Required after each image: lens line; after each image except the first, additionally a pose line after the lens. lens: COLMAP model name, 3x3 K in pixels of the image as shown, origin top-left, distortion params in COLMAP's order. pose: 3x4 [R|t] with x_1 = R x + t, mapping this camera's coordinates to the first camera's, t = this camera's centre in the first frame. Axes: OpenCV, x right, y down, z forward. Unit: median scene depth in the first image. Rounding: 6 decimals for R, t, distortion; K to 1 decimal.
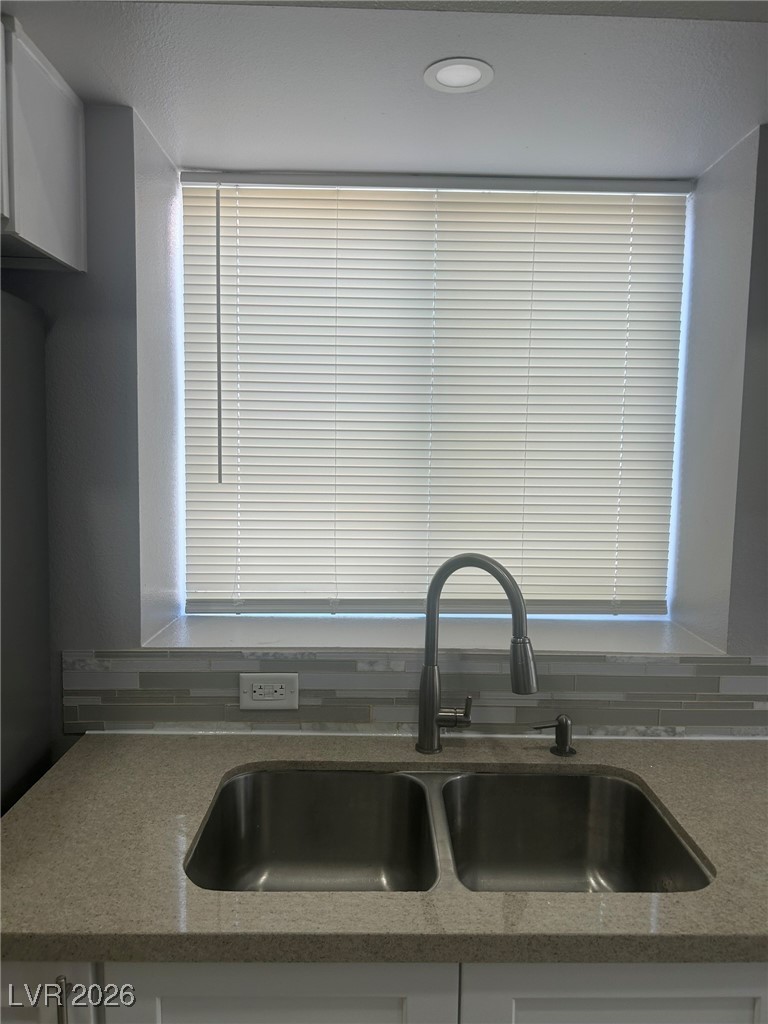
lens RADIAL K [[778.4, 0, 392.1], [0, 778.4, 511.9], [0, 0, 1]] dist [0.055054, -0.063868]
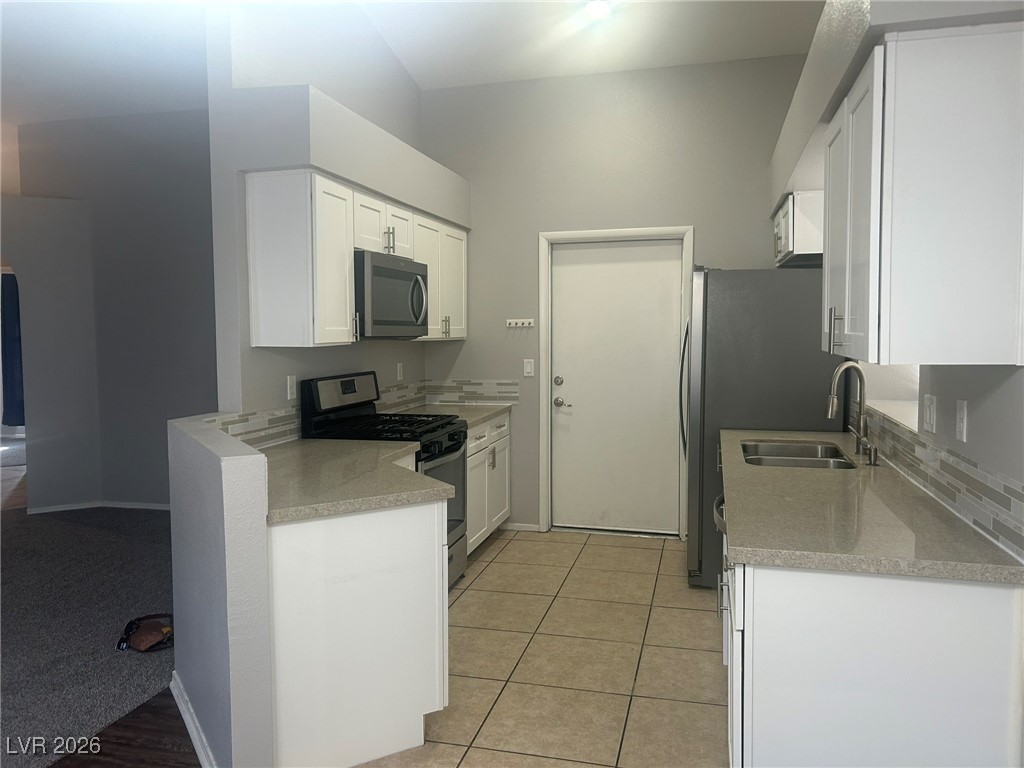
lens RADIAL K [[778.4, 0, 509.2], [0, 778.4, 378.2], [0, 0, 1]] dist [0.055054, -0.063868]
pose [[-0.283373, 0.044560, -0.957974, 2.317421], [-0.080804, 0.994258, 0.070150, 0.019527], [0.955600, 0.097287, -0.278145, 0.632521]]
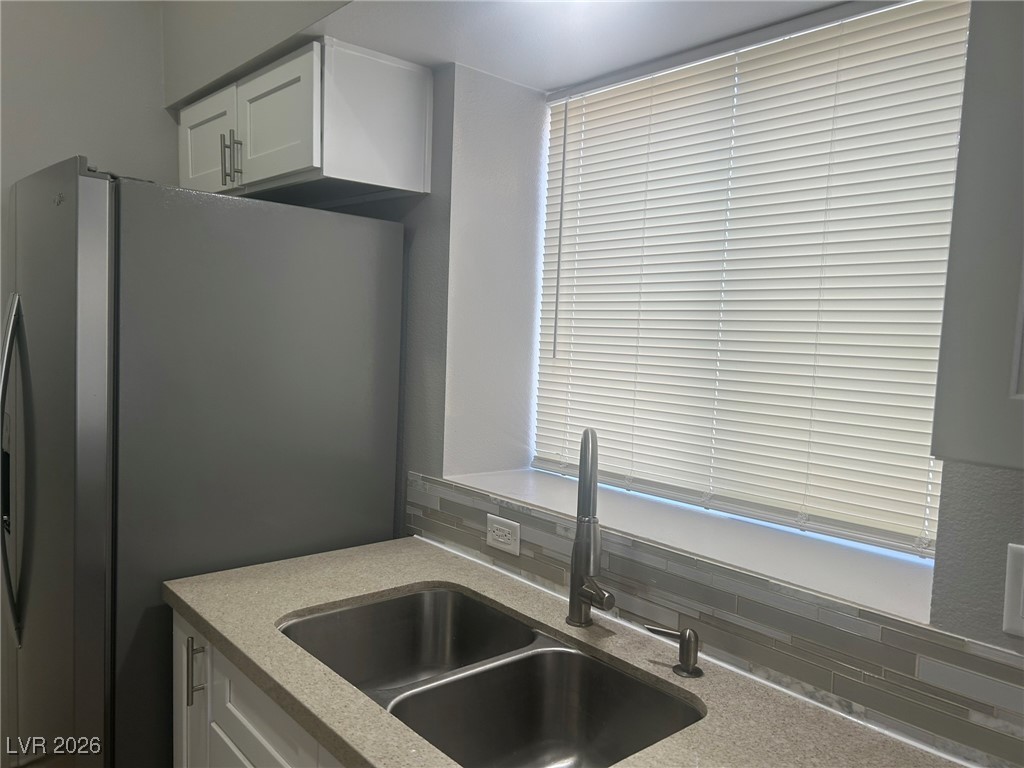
lens RADIAL K [[778.4, 0, 517.5], [0, 778.4, 390.1], [0, 0, 1]] dist [0.055054, -0.063868]
pose [[0.633645, 0.070122, -0.770439, 0.728467], [-0.093559, 0.995520, 0.013661, -0.000511], [0.767946, 0.063425, 0.637367, 0.269385]]
